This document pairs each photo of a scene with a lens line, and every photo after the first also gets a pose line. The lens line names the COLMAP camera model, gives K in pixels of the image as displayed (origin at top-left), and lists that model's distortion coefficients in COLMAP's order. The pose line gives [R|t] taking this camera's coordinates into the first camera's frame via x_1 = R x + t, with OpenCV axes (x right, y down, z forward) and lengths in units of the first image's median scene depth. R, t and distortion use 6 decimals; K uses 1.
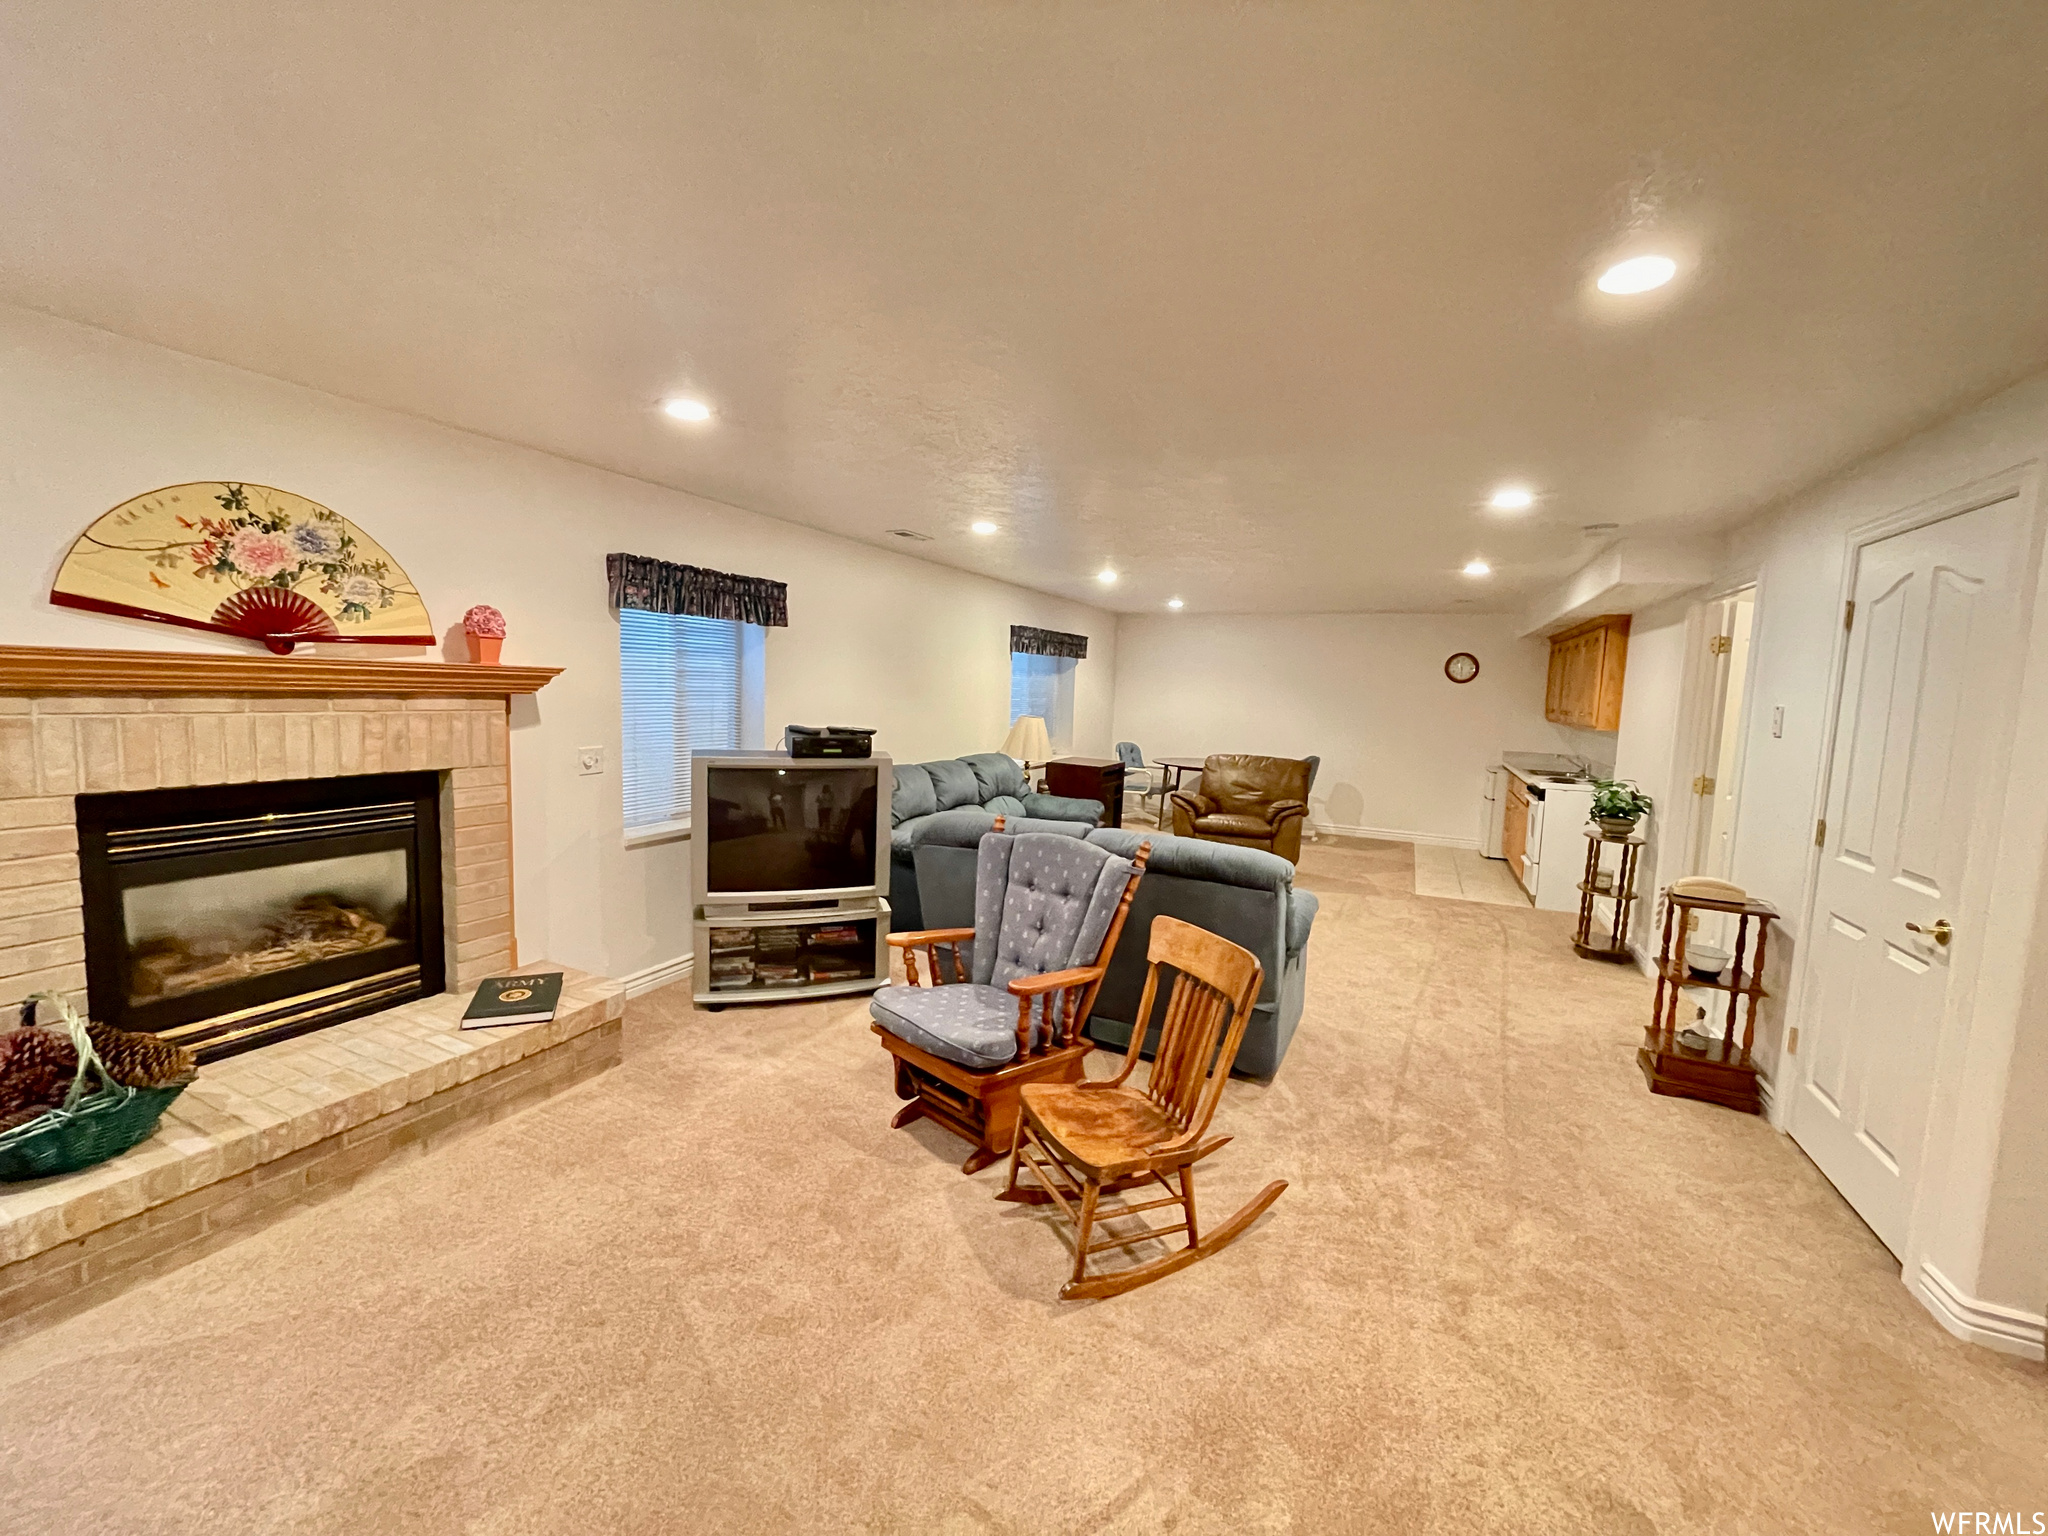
lens RADIAL K [[833.3, 0, 1031.5], [0, 833.3, 762.8], [0, 0, 1]] dist [-0.002459, -0.000570]
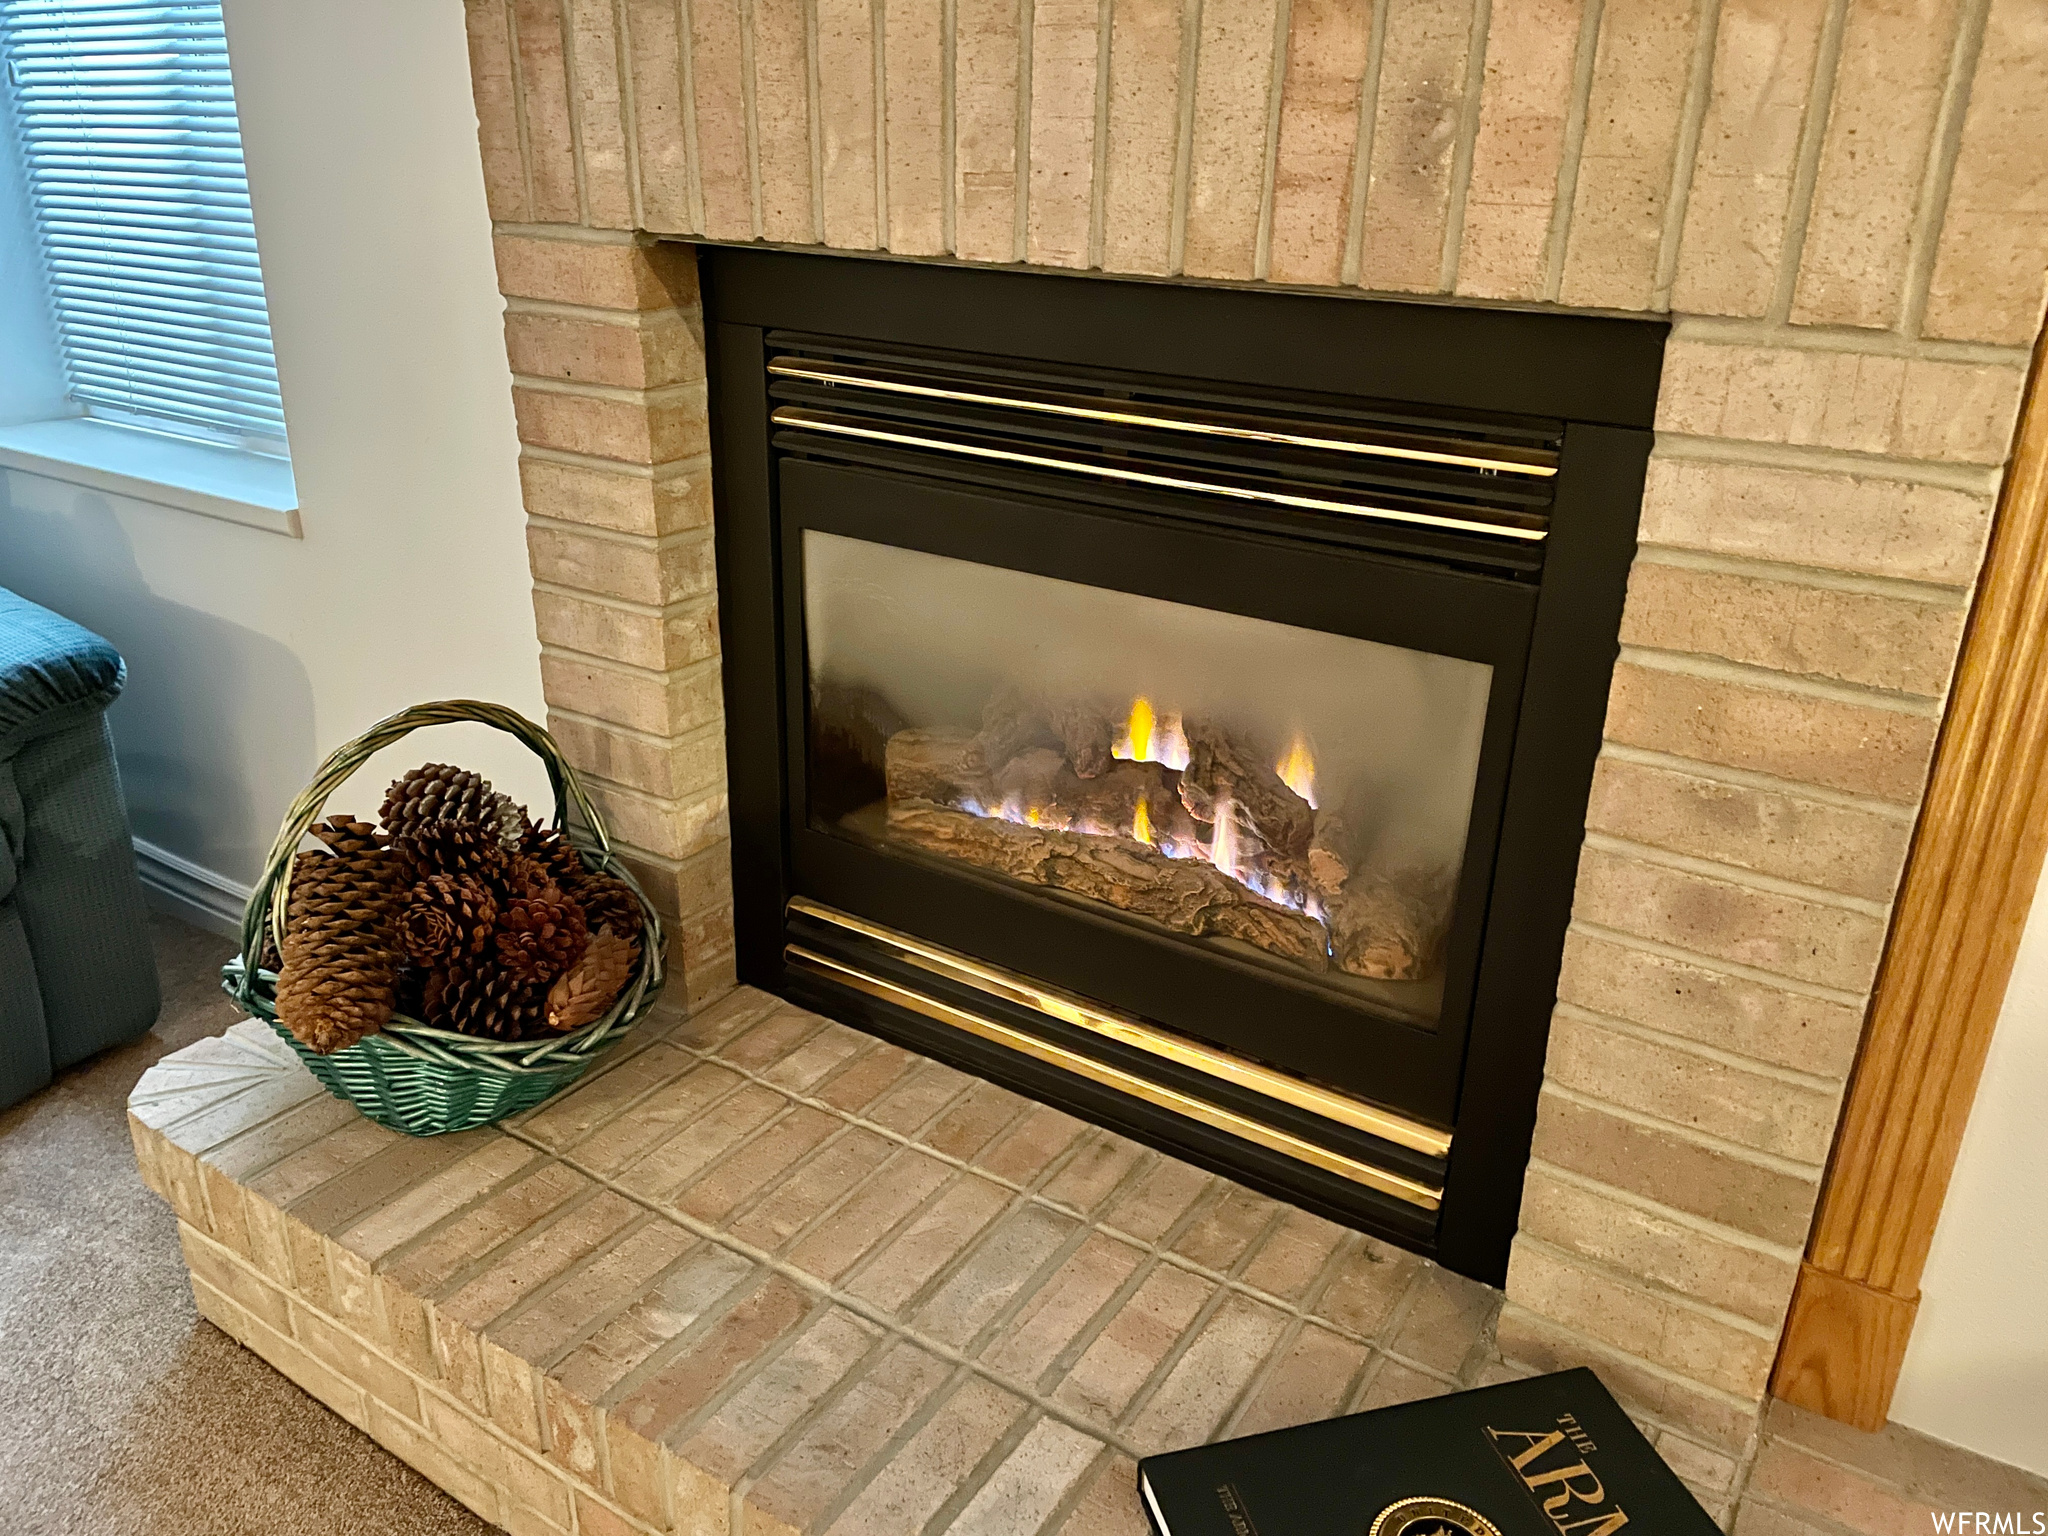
lens RADIAL K [[1515.8, 0, 1028.0], [0, 1515.8, 764.2], [0, 0, 1]] dist [0.009218, -0.009818]
pose [[-0.154967, 0.330761, -0.930904, -0.399275], [-0.126451, 0.927895, 0.350743, -0.000728], [0.979794, 0.172067, -0.101968, 1.070730]]
